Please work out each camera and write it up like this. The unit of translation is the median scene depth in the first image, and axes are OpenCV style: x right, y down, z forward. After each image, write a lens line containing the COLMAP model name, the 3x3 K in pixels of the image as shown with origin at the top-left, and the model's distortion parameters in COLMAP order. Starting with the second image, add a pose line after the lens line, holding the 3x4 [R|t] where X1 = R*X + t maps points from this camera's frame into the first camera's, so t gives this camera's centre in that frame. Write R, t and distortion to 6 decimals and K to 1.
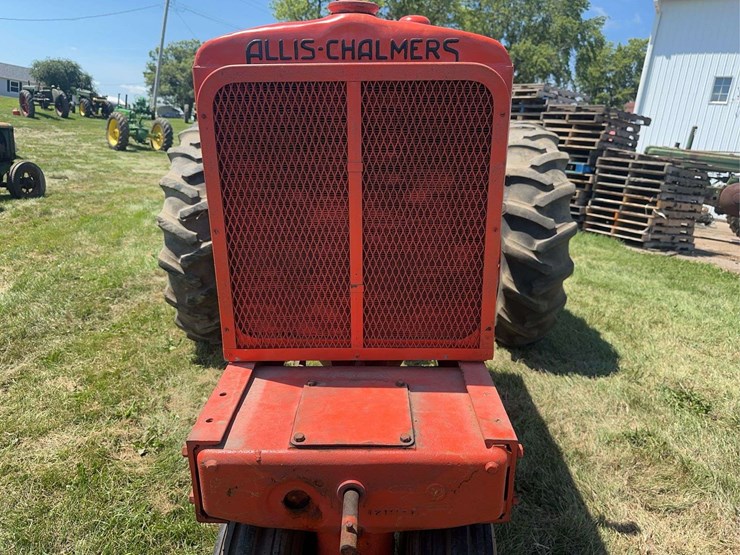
lens RADIAL K [[531.9, 0, 368.3], [0, 531.9, 280.8], [0, 0, 1]] dist [0.033708, -0.049127]
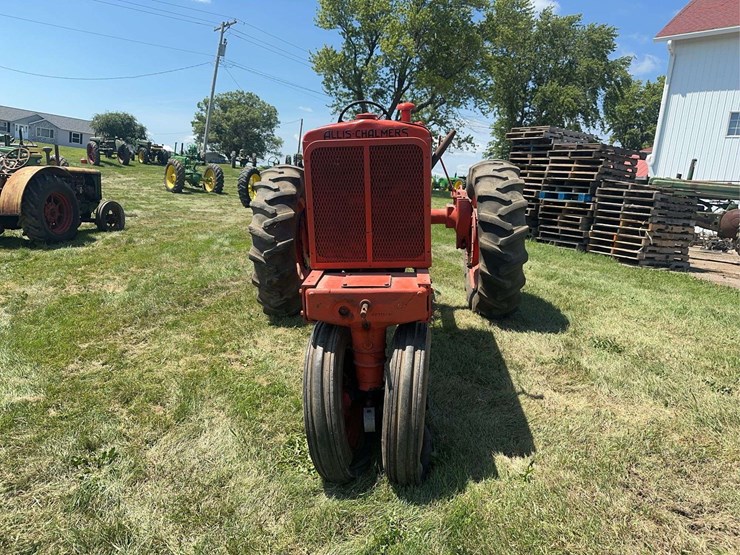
lens RADIAL K [[529.7, 0, 370.0], [0, 529.7, 277.5], [0, 0, 1]] dist [0.067395, -0.079708]
pose [[0.997930, -0.009059, -0.063668, 0.015633], [0.004068, 0.996938, -0.078084, 0.047779], [0.064181, 0.077663, 0.994912, -0.156767]]
